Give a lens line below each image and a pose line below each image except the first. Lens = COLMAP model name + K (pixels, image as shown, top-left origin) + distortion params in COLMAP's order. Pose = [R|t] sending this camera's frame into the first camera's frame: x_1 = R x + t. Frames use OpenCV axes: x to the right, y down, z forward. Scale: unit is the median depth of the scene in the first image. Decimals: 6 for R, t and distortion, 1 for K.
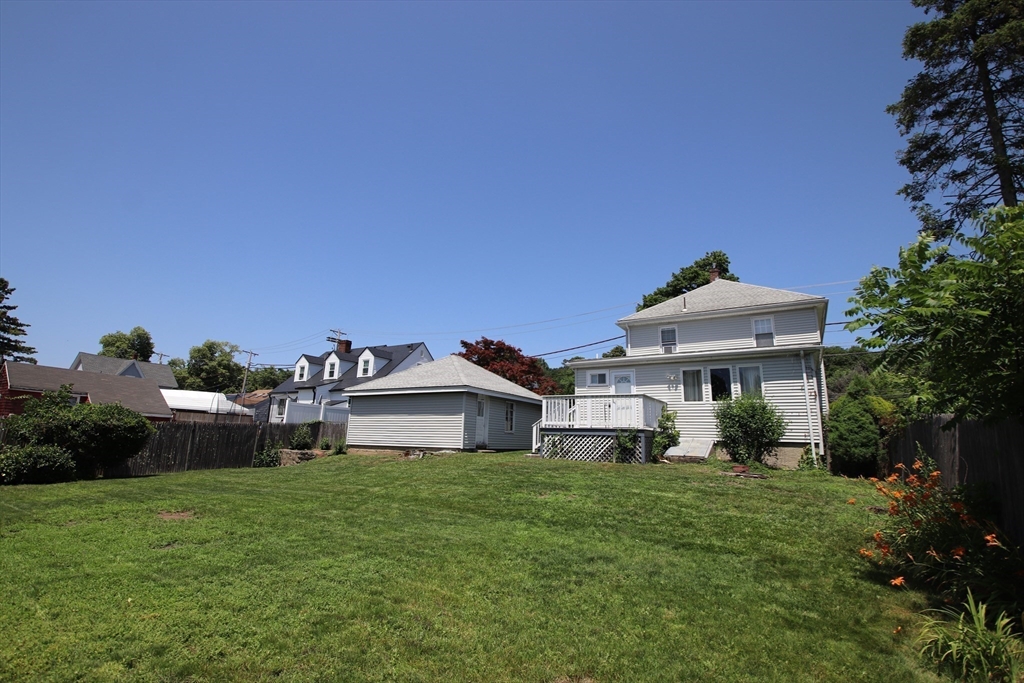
lens RADIAL K [[478.5, 0, 508.4], [0, 478.5, 340.8], [0, 0, 1]] dist [-0.003772, -0.007665]
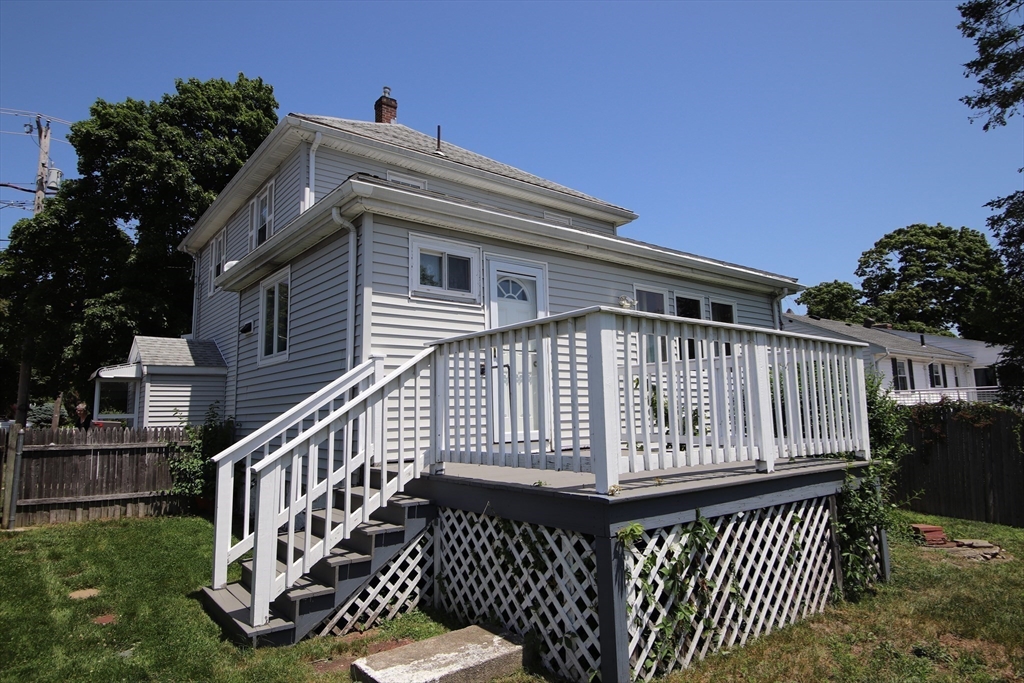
lens RADIAL K [[601.8, 0, 509.5], [0, 601.8, 338.7], [0, 0, 1]] dist [0.009327, 0.000205]
pose [[0.354694, 0.083607, 0.931237, -0.133912], [-0.166441, 0.985732, -0.025105, 0.135463], [-0.920049, -0.146091, 0.363548, 0.939548]]
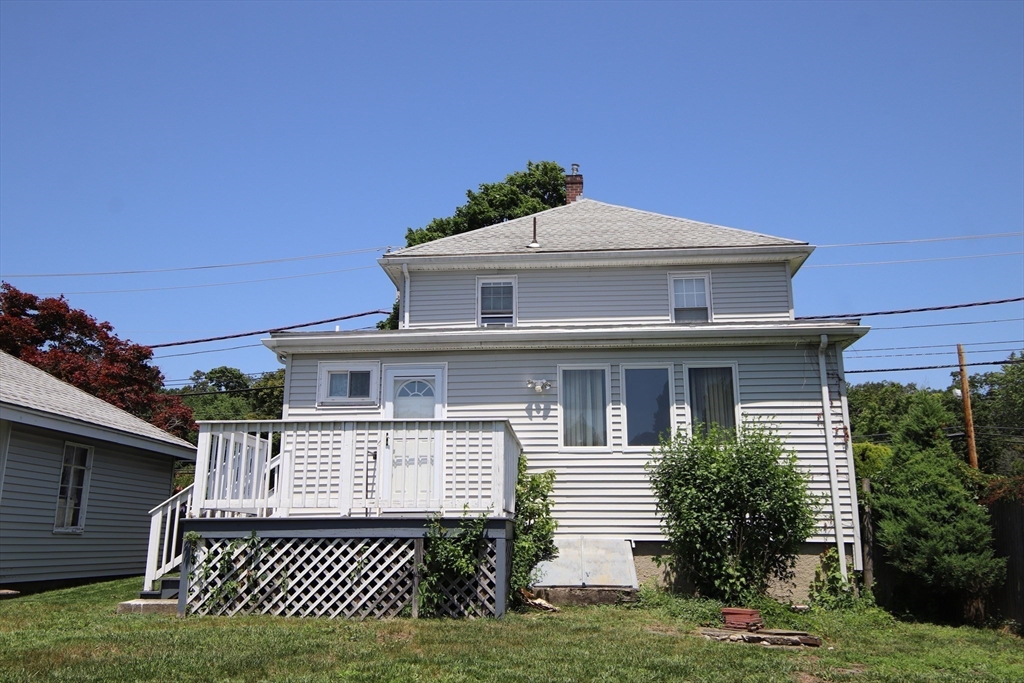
lens RADIAL K [[865.5, 0, 511.5], [0, 865.5, 336.4], [0, 0, 1]] dist [0.053734, -0.007294]
pose [[0.890121, 0.074675, 0.449565, -0.011598], [-0.068671, 0.997198, -0.029674, 0.059946], [-0.450521, -0.004458, 0.892755, 0.367608]]
